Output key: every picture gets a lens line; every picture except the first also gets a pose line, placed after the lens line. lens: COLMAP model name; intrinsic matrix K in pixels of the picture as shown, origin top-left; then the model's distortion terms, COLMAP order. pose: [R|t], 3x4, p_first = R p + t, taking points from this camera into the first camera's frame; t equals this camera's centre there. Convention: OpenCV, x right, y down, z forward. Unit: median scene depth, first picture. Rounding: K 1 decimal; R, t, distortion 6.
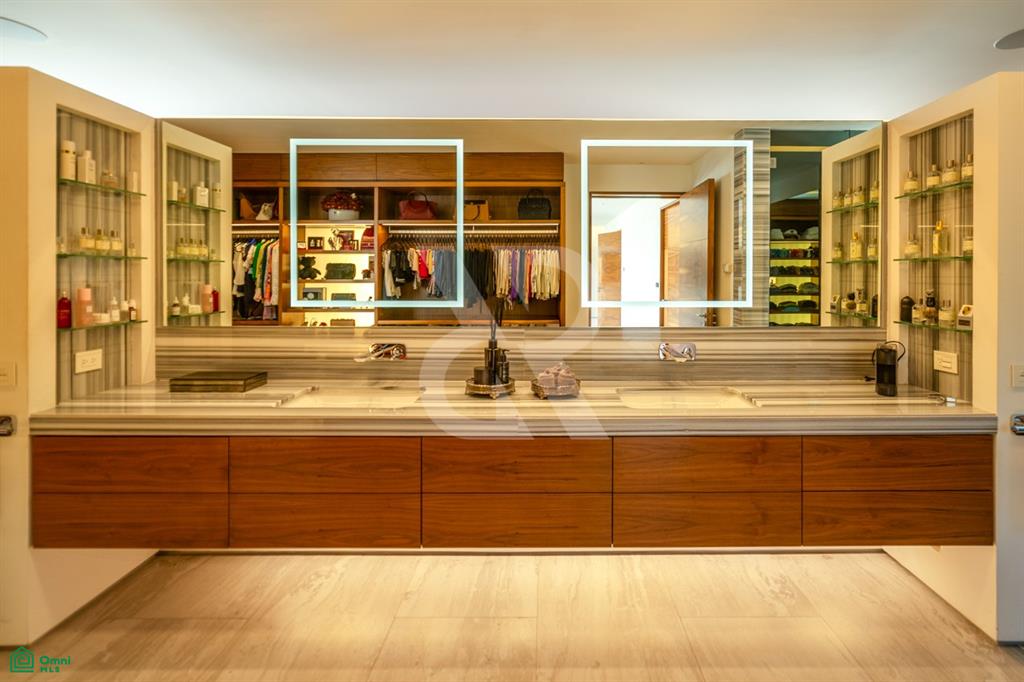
lens RADIAL K [[468.9, 0, 548.2], [0, 468.9, 278.4], [0, 0, 1]] dist [-0.005459, 0.002503]
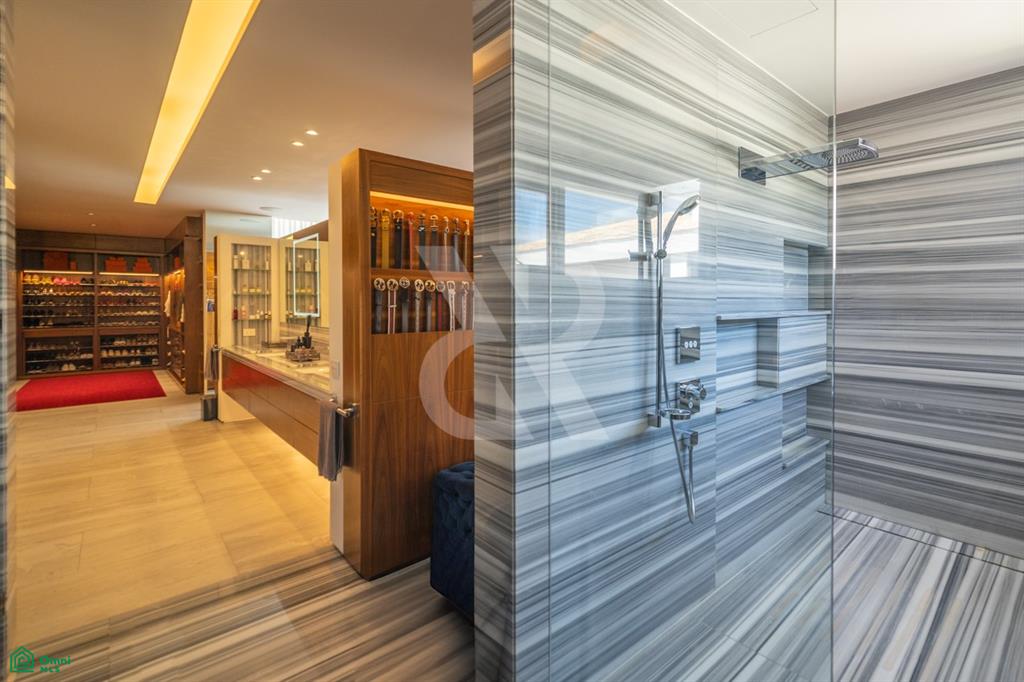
lens RADIAL K [[468.9, 0, 584.2], [0, 468.9, 307.0], [0, 0, 1]] dist [-0.005459, 0.002503]
pose [[0.700296, 0.006104, -0.713827, 2.219734], [-0.000215, 0.999965, 0.008340, 0.001387], [0.713853, -0.005687, 0.700273, 0.439828]]
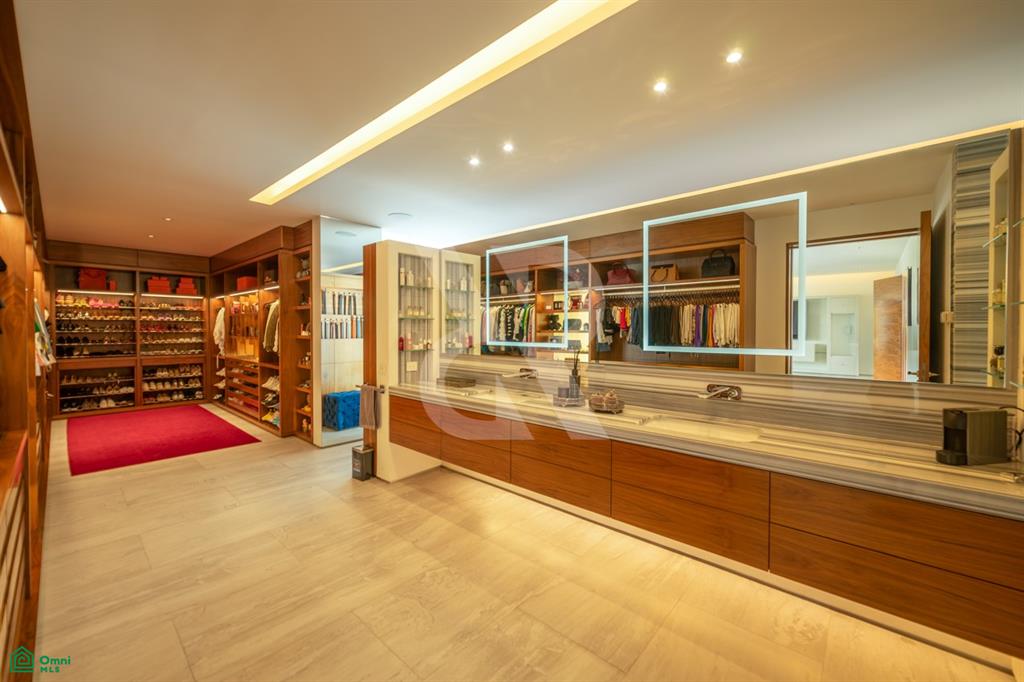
lens RADIAL K [[402.9, 0, 510.0], [0, 402.9, 335.8], [0, 0, 1]] dist [0.002939, 0.000251]
pose [[0.741098, 0.011258, -0.671302, 0.582562], [-0.002141, 0.999894, 0.014406, 0.004127], [0.671393, -0.009239, 0.741044, -0.084981]]
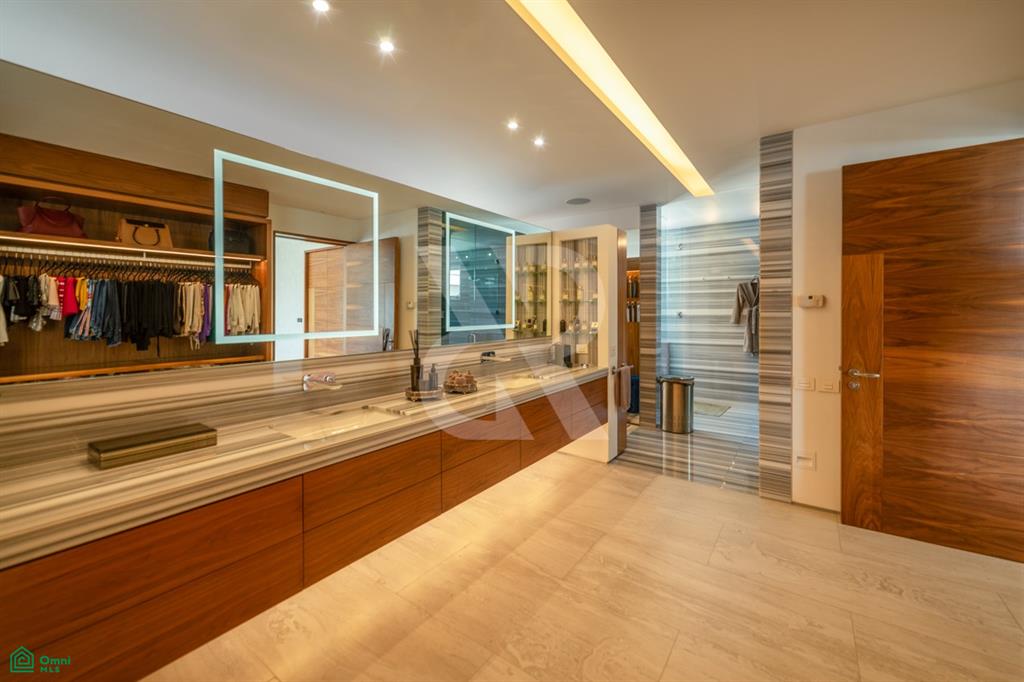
lens RADIAL K [[420.9, 0, 489.8], [0, 420.9, 317.4], [0, 0, 1]] dist [-0.003321, 0.000010]
pose [[0.611499, -0.013381, 0.791132, -0.903805], [0.010110, 0.999907, 0.009098, 0.009031], [-0.791180, 0.002435, 0.611578, 0.132781]]
